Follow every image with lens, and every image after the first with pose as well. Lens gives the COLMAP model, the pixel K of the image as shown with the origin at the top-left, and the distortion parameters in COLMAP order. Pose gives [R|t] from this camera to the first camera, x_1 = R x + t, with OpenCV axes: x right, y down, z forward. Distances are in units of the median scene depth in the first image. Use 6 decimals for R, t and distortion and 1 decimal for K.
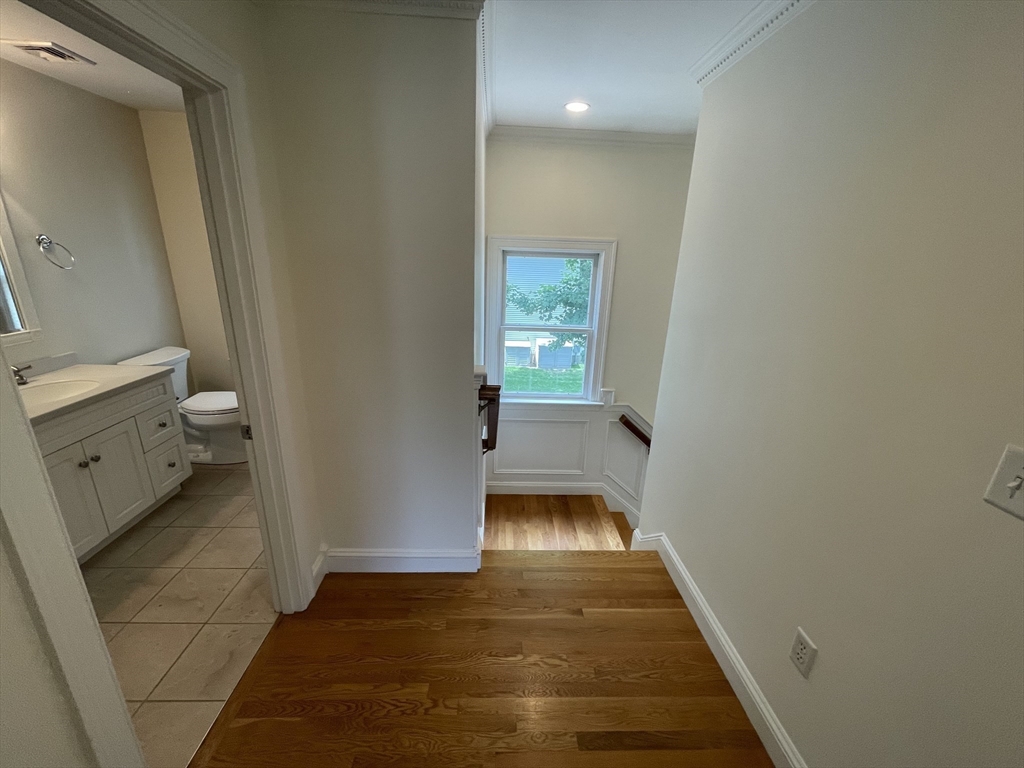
lens RADIAL K [[411.8, 0, 512.0], [0, 411.8, 384.0], [0, 0, 1]] dist [-0.003132, -0.000373]
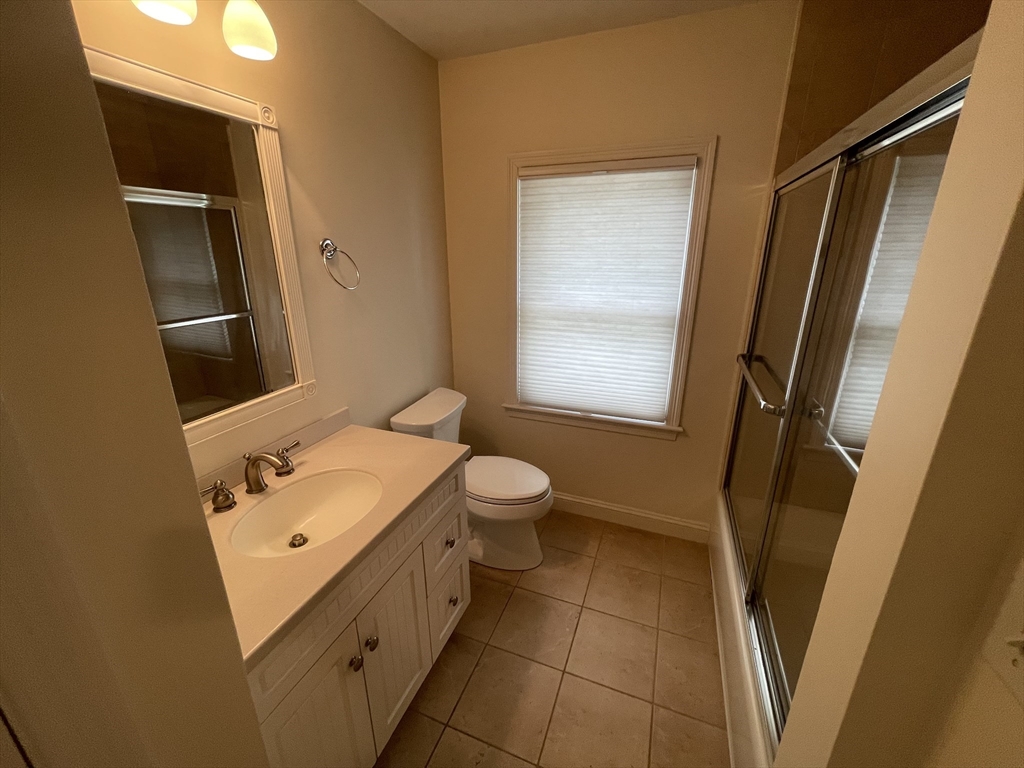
lens RADIAL K [[411.8, 0, 512.0], [0, 411.8, 384.0], [0, 0, 1]] dist [-0.003132, -0.000373]
pose [[0.918626, 0.084675, -0.385948, -0.551580], [-0.084638, 0.996265, 0.017121, -0.154217], [0.385956, 0.016938, 0.922362, 0.468504]]
